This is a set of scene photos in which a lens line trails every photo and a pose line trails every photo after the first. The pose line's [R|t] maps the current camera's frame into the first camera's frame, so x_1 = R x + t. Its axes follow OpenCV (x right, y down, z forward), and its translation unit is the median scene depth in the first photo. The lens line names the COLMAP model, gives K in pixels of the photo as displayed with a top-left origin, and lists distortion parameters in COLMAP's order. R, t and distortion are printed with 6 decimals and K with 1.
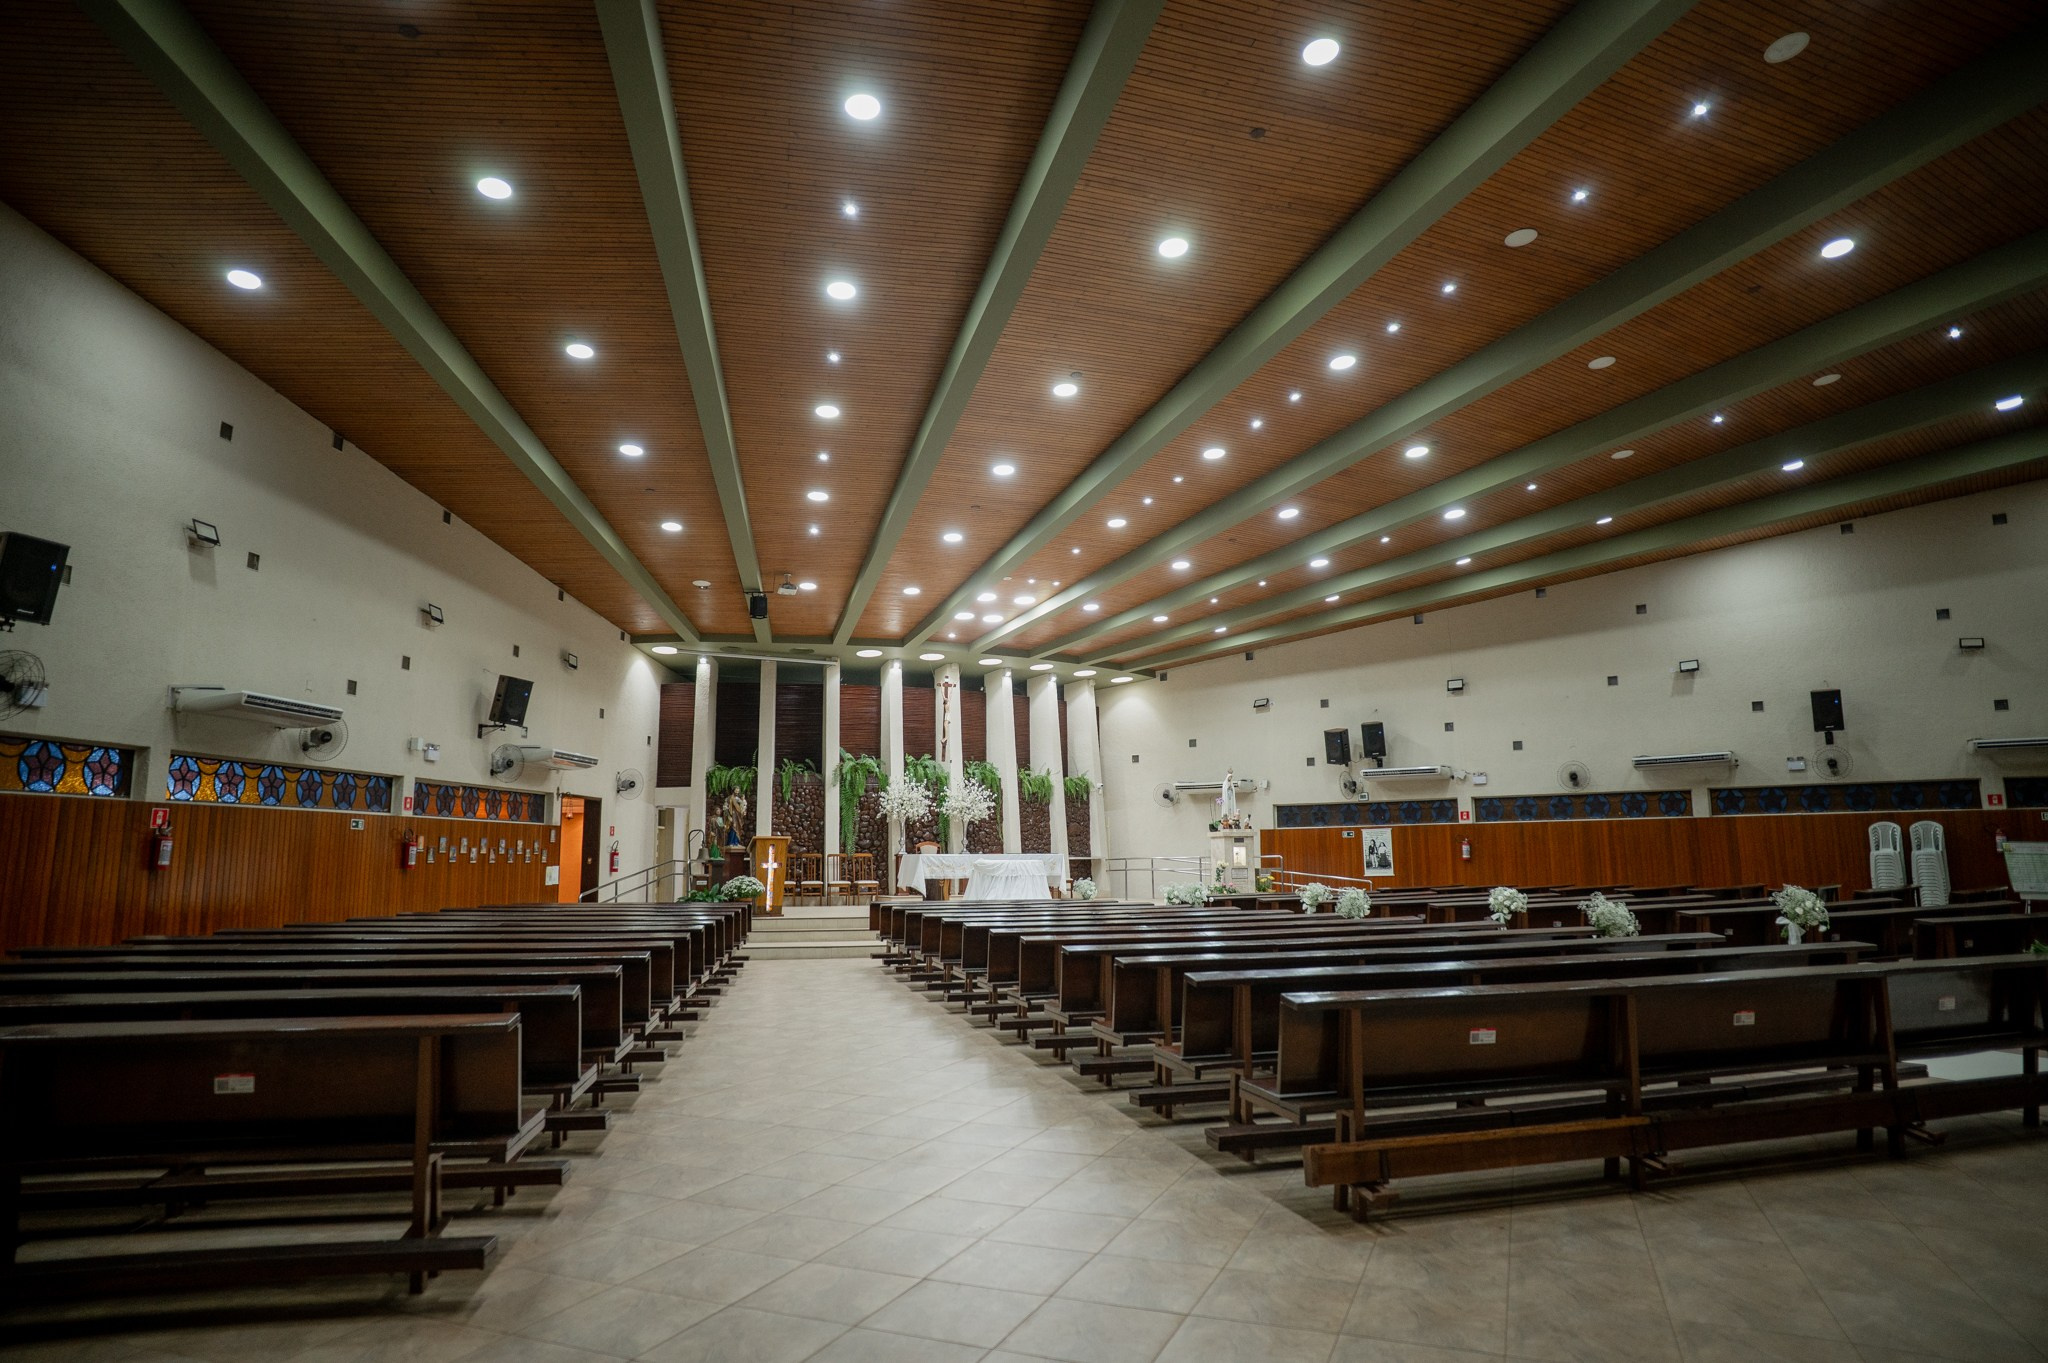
lens RADIAL K [[1159.8, 0, 1008.1], [0, 1159.8, 692.8], [0, 0, 1]] dist [-0.050411, 0.000531]
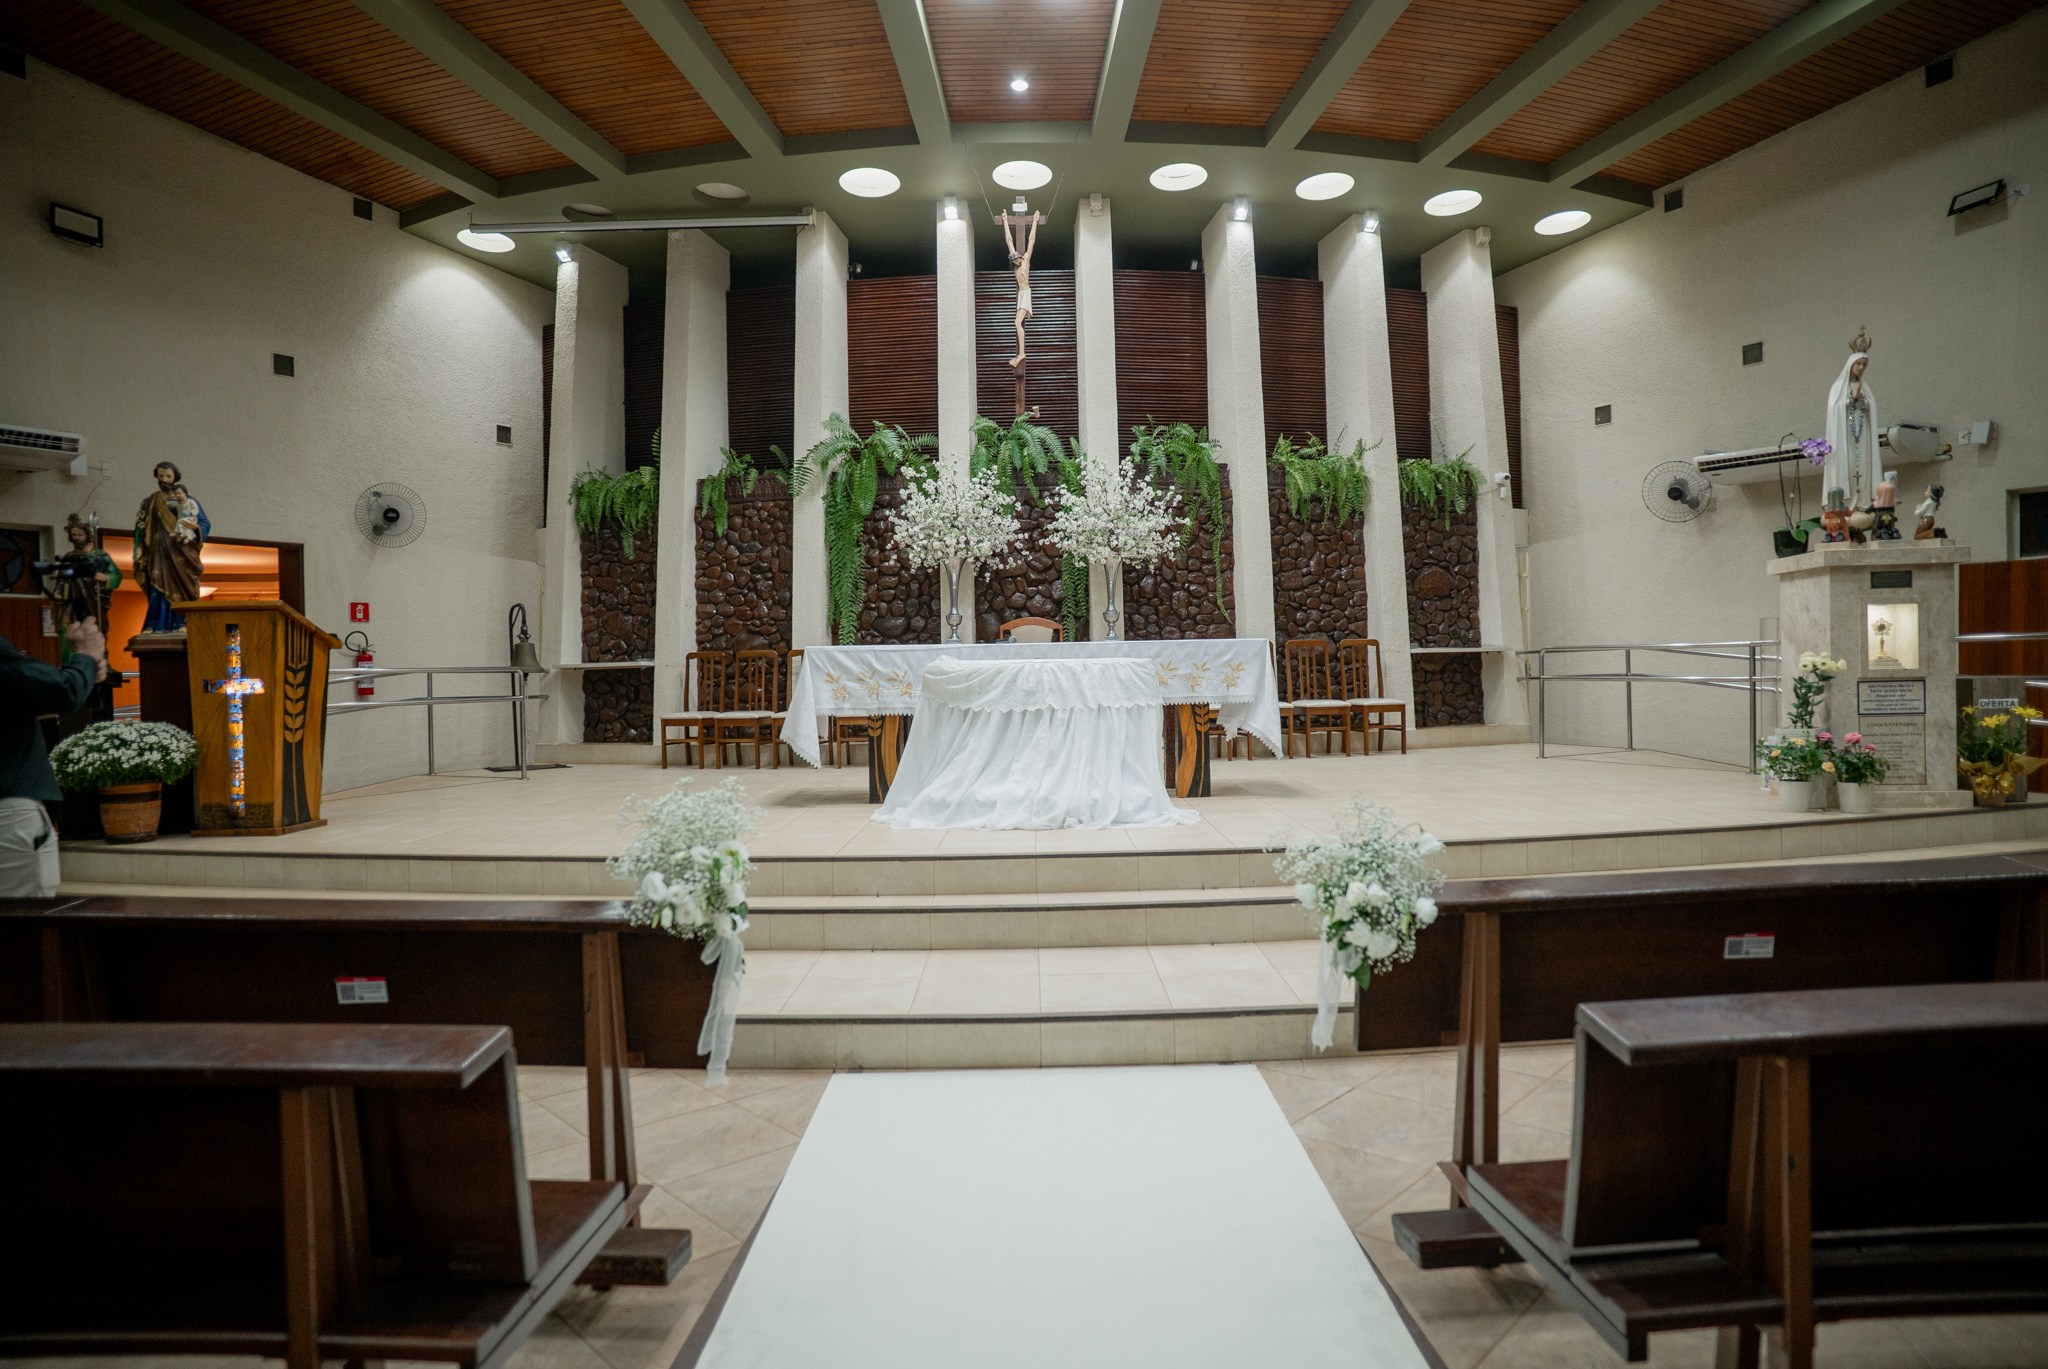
lens RADIAL K [[1216.6, 0, 1041.3], [0, 1216.6, 681.6], [0, 0, 1]] dist [-0.063672, 0.040330]
pose [[0.913849, -0.004700, -0.406027, 0.116549], [0.070825, 0.986450, 0.147989, 0.085902], [0.399830, -0.163997, 0.901799, 0.593600]]
